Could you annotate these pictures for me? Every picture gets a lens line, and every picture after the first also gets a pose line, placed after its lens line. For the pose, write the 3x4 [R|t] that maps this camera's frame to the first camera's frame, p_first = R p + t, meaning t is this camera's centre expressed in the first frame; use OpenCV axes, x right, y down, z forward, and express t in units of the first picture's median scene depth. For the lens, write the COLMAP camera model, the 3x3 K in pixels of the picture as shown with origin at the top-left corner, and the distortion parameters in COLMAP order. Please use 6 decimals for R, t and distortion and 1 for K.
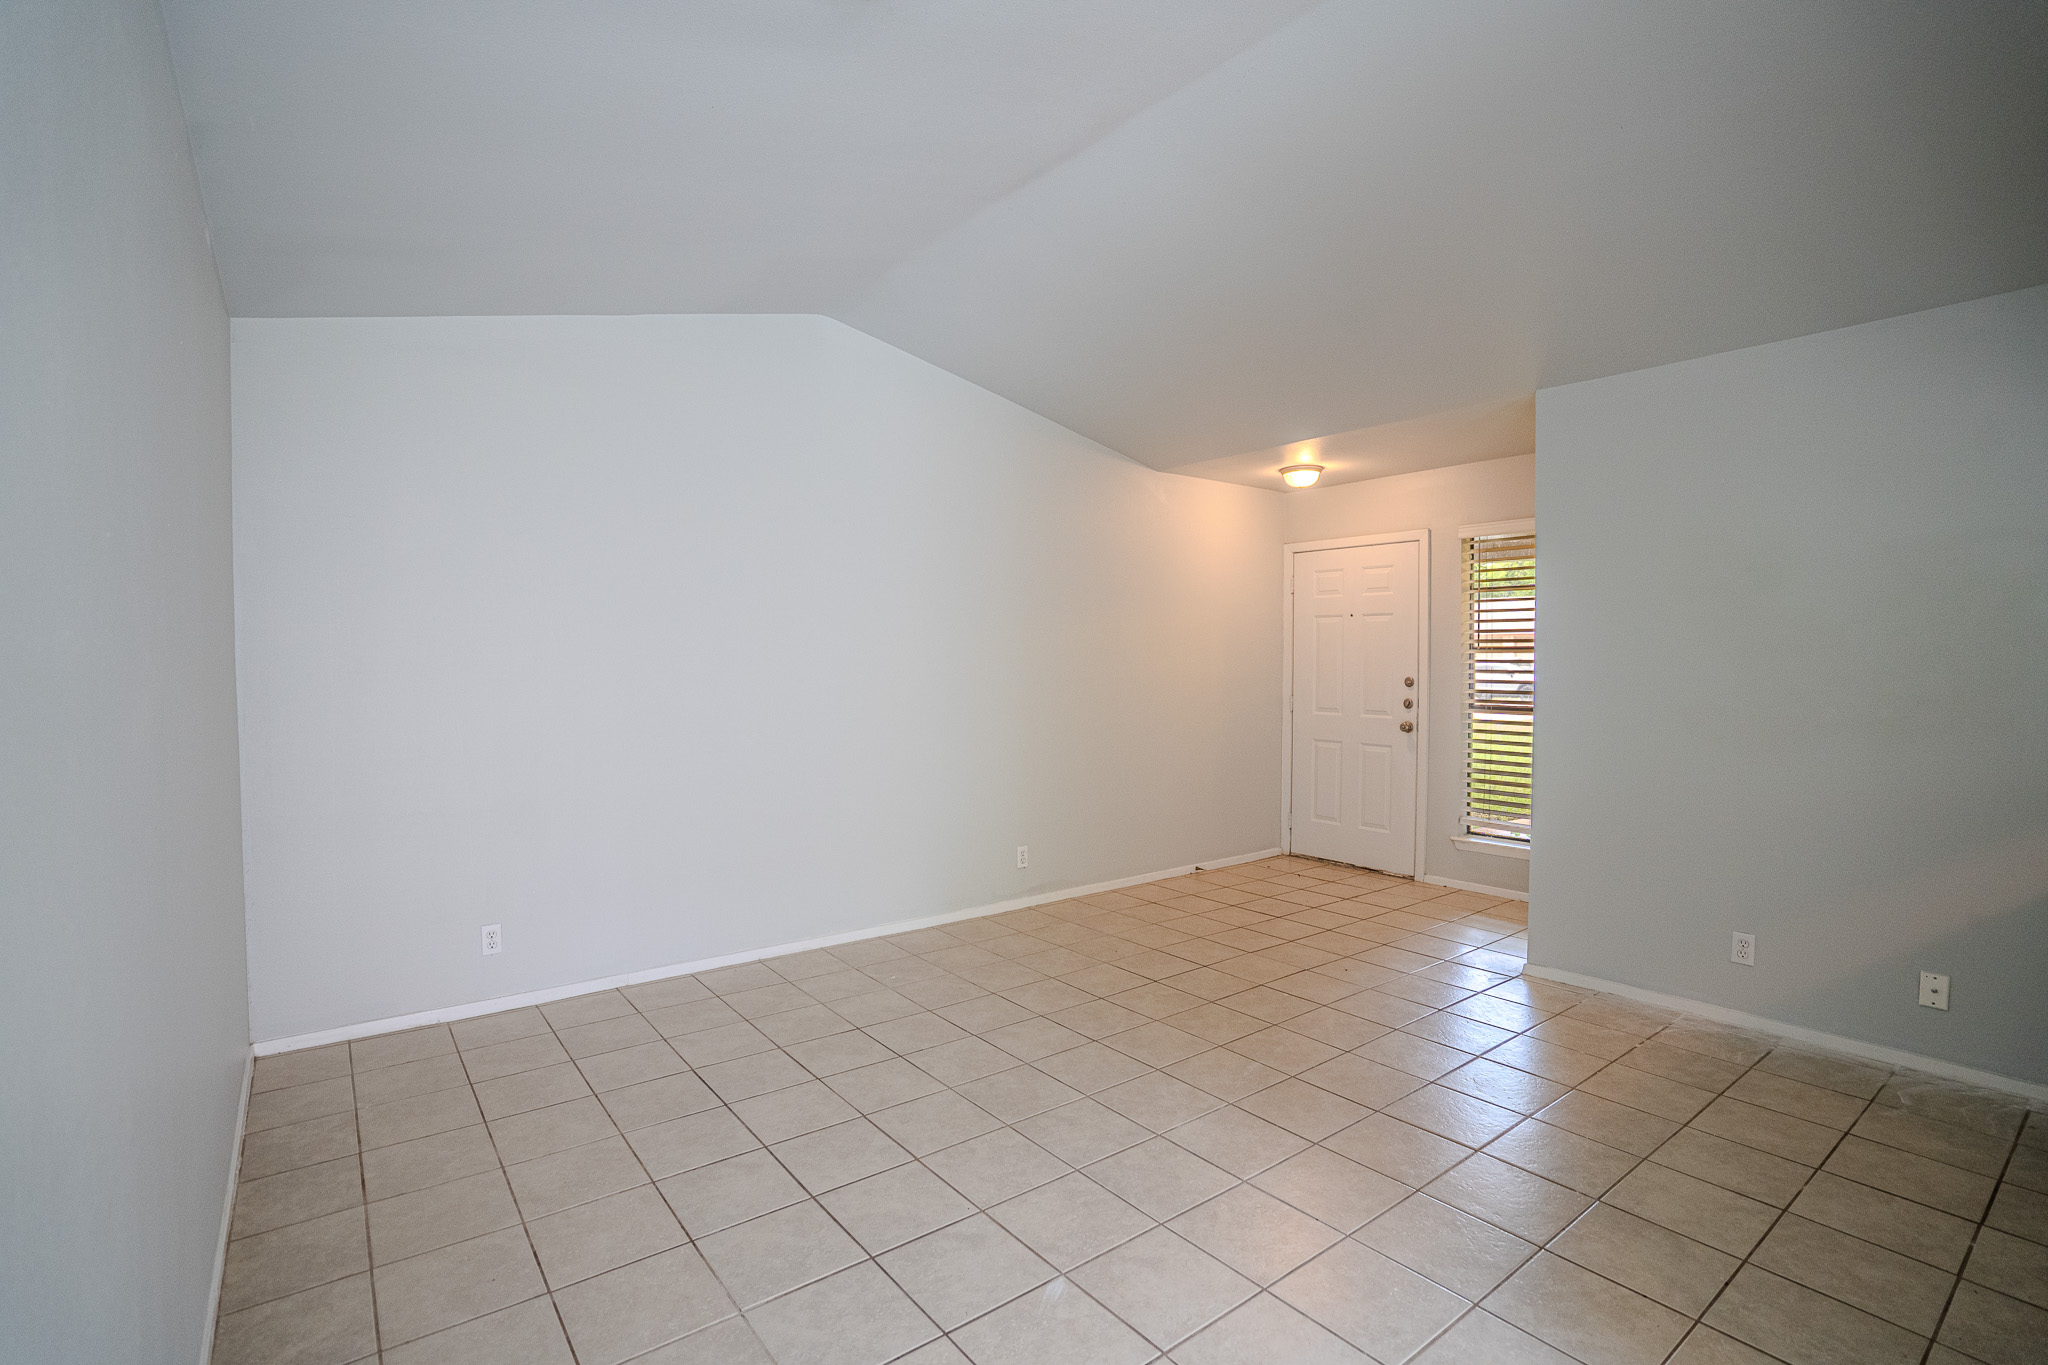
lens RADIAL K [[946.6, 0, 1018.1], [0, 946.6, 689.7], [0, 0, 1]] dist [-0.034786, 0.000653]
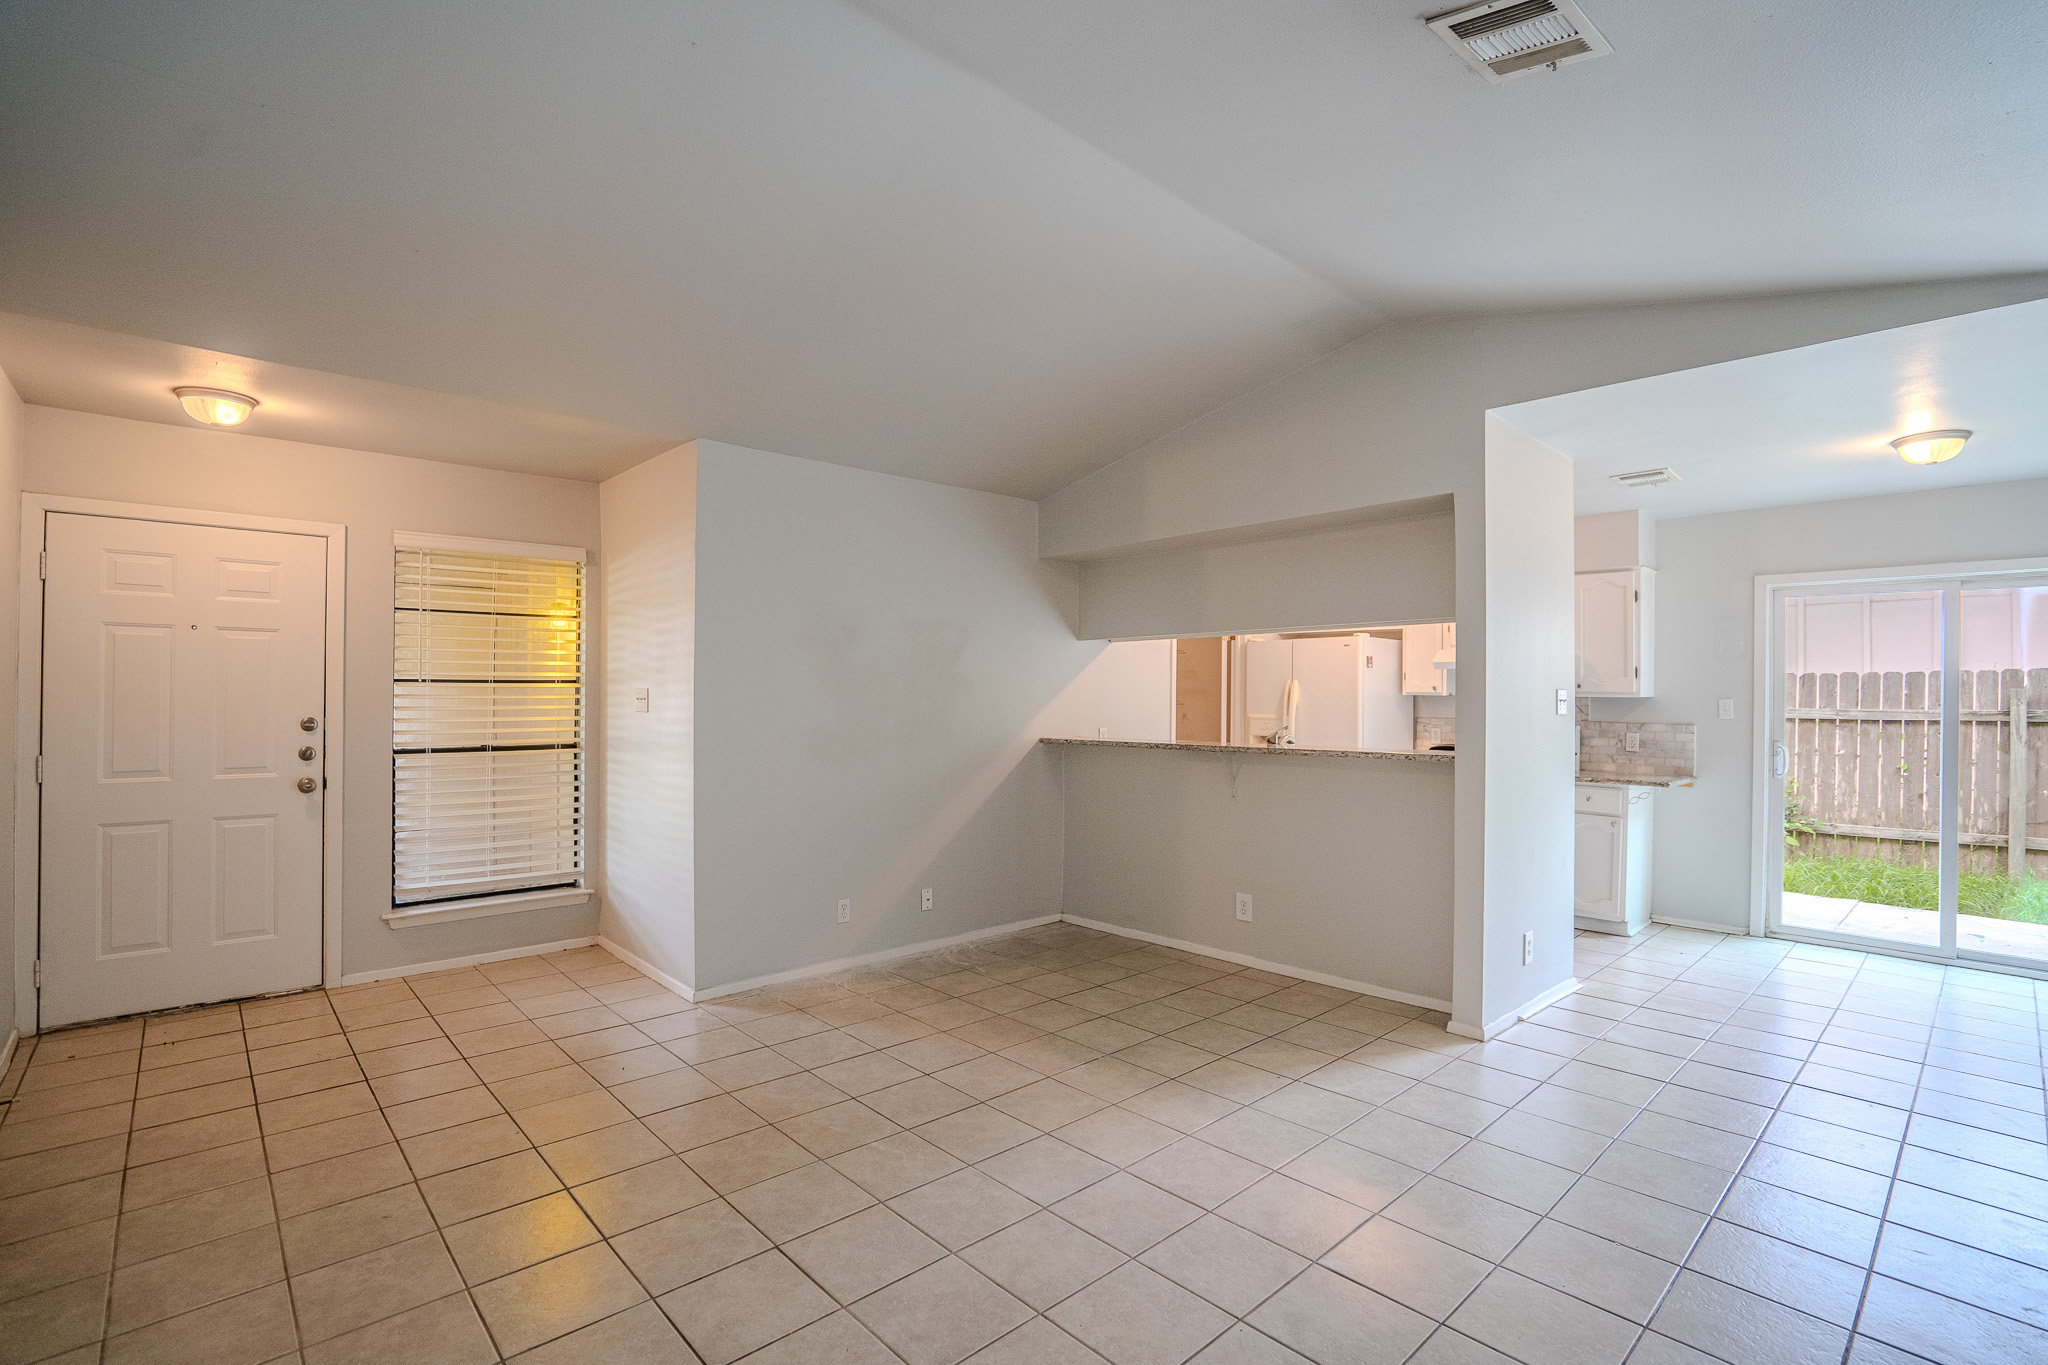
lens RADIAL K [[946.6, 0, 1018.1], [0, 946.6, 689.7], [0, 0, 1]] dist [-0.034786, 0.000653]
pose [[-0.087788, 0.006931, 0.996115, -0.575718], [0.027337, 0.999616, -0.004546, -0.027034], [-0.995764, 0.026831, -0.087944, 0.809791]]
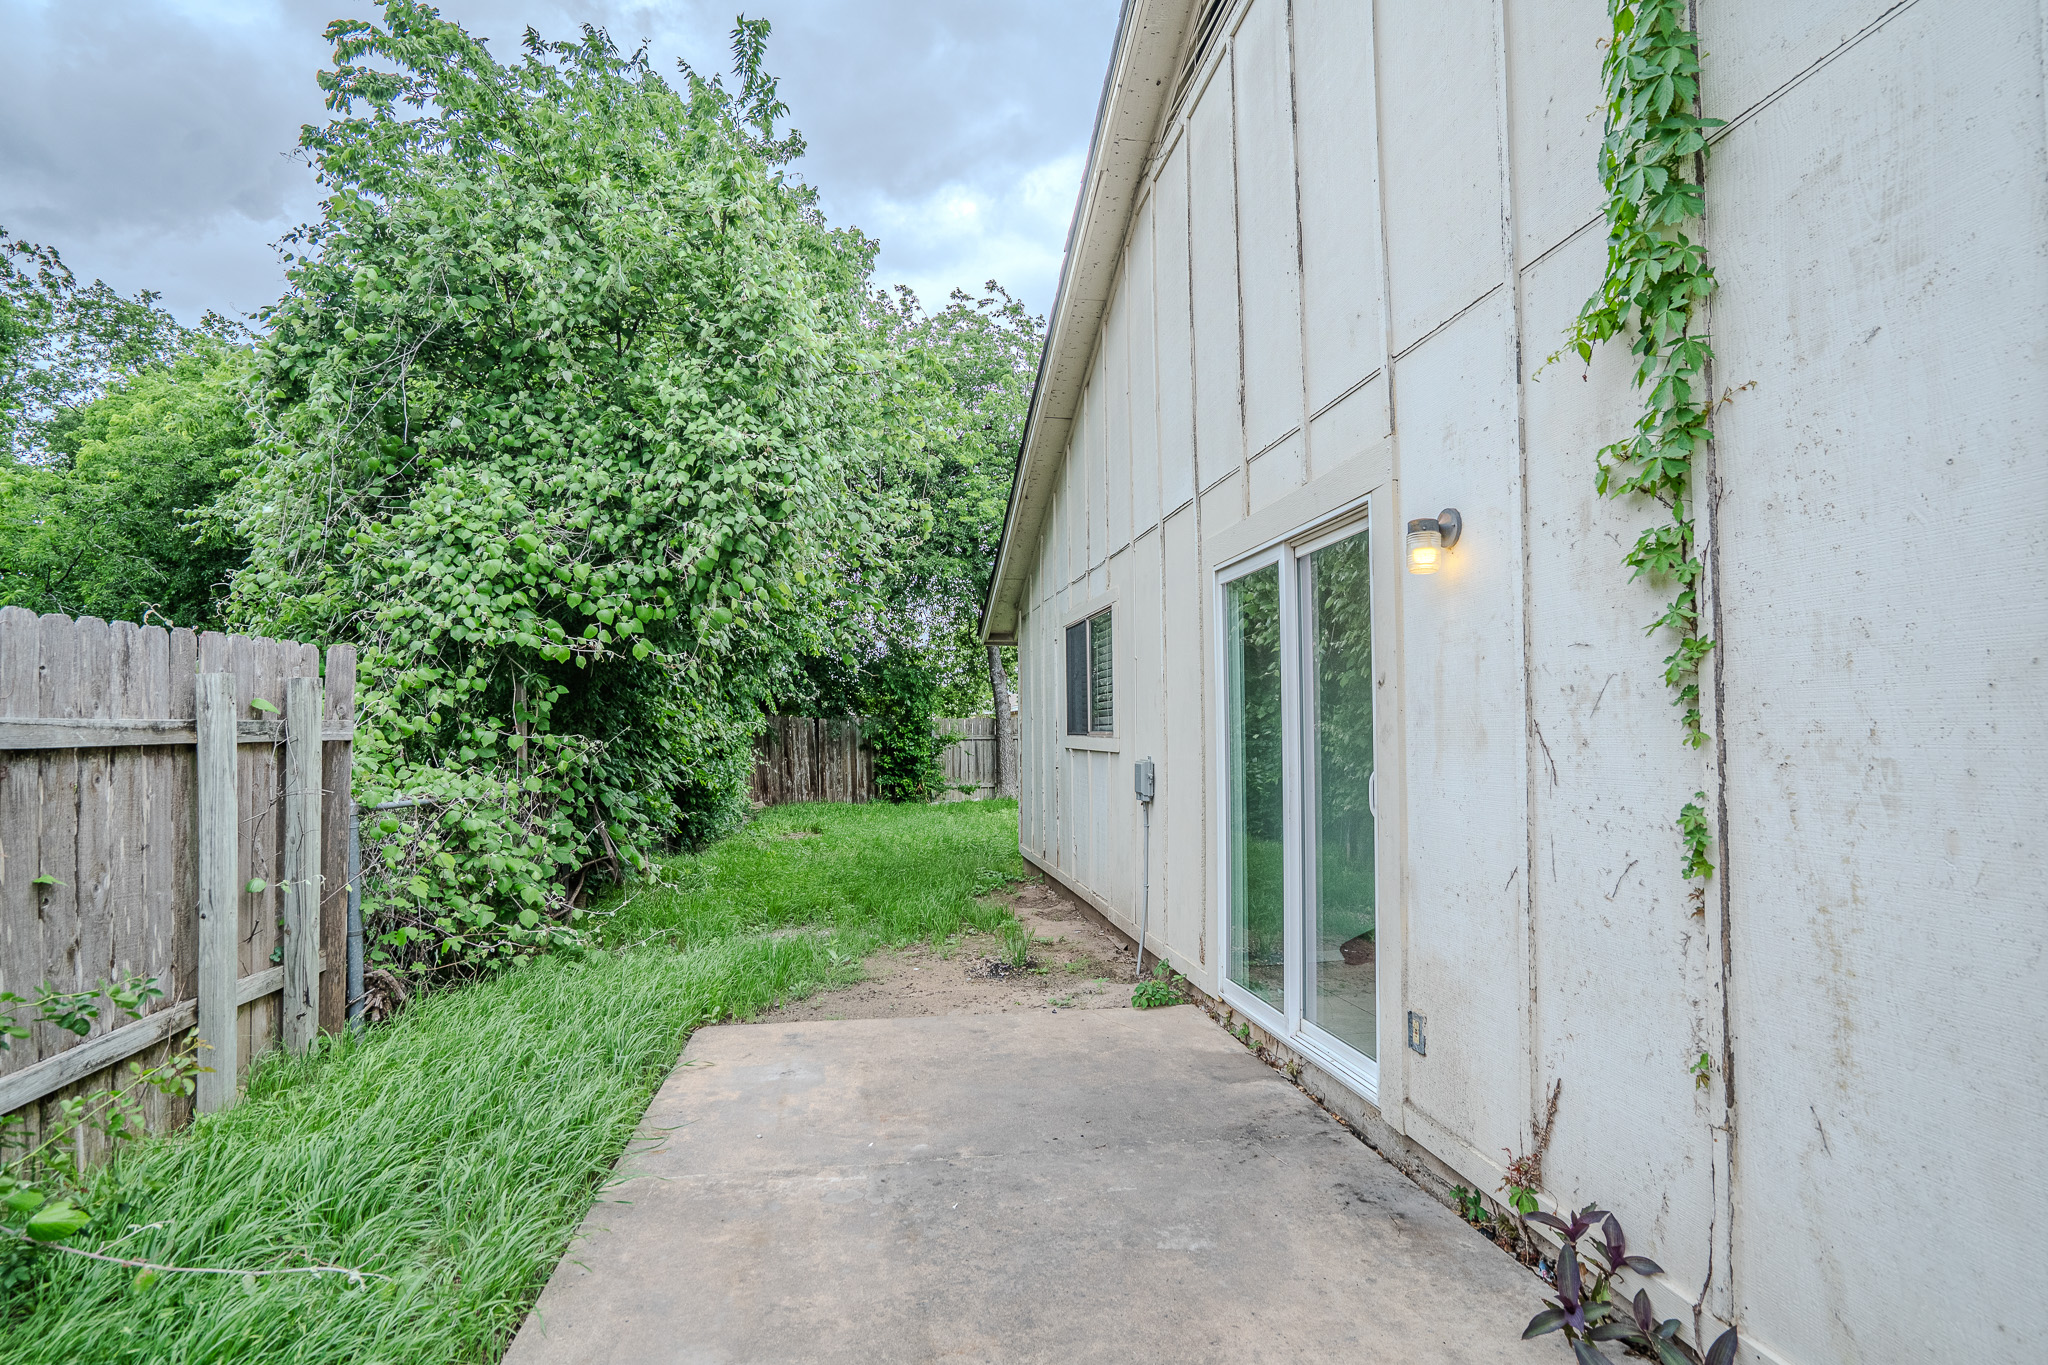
lens RADIAL K [[1016.0, 0, 1024.0], [0, 1016.0, 682.5], [0, 0, 1]] dist [-0.001700, -0.000236]
pose [[-0.480733, -0.031738, -0.876292, 1.805640], [-0.025547, 0.999427, -0.022183, 0.035720], [0.876495, 0.011722, -0.481269, -0.376024]]
